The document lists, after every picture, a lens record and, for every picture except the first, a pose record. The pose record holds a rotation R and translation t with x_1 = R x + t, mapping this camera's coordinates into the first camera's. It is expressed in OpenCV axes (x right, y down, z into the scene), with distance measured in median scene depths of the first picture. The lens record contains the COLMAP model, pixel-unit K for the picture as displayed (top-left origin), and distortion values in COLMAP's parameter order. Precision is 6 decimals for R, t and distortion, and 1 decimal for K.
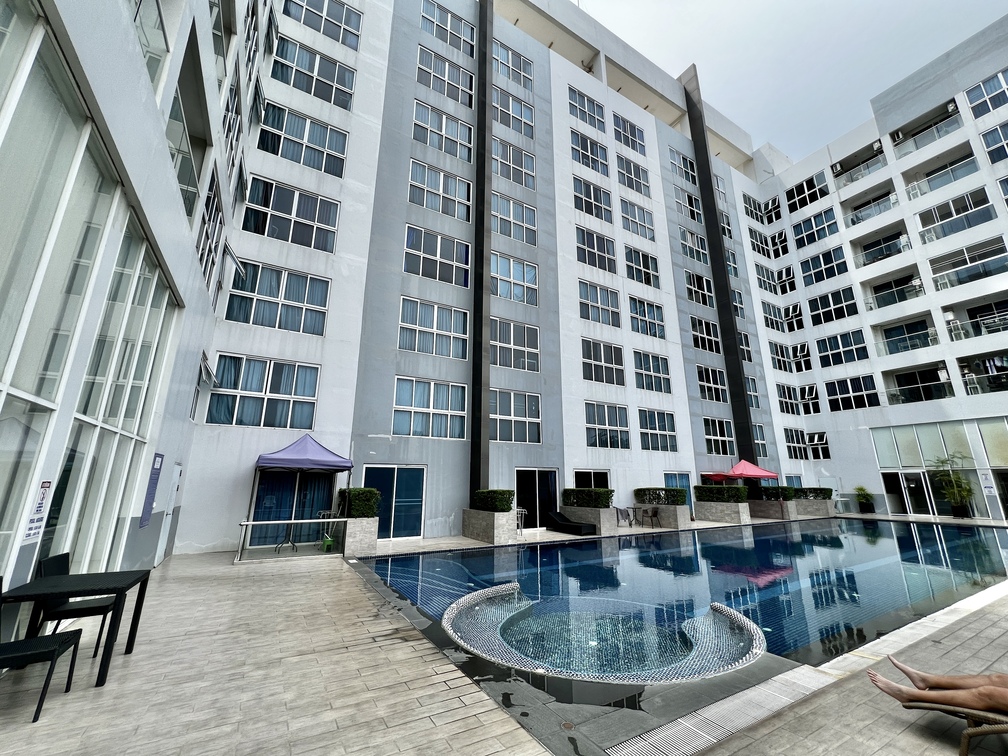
lens RADIAL K [[401.9, 0, 504.0], [0, 401.9, 378.0], [0, 0, 1]] dist [-0.000514, 0.000173]
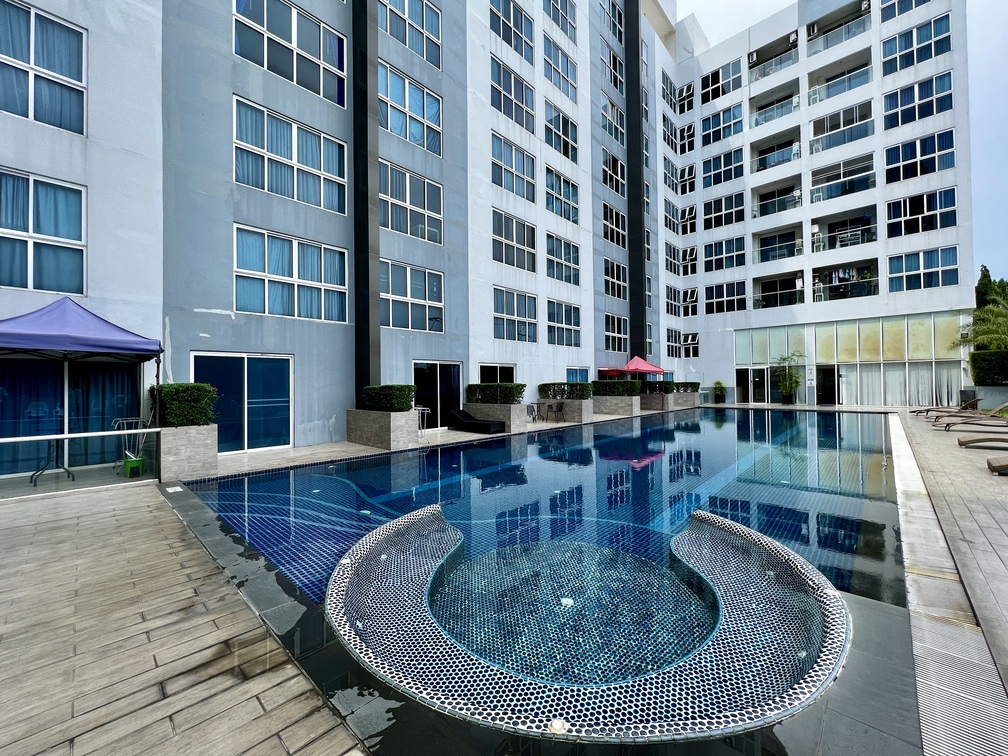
lens RADIAL K [[401.9, 0, 504.0], [0, 401.9, 378.0], [0, 0, 1]] dist [-0.000514, 0.000173]
pose [[0.959291, -0.007963, 0.282308, -0.021036], [-0.059668, 0.971324, 0.230152, 0.047949], [-0.276045, -0.237627, 0.931307, 0.141896]]
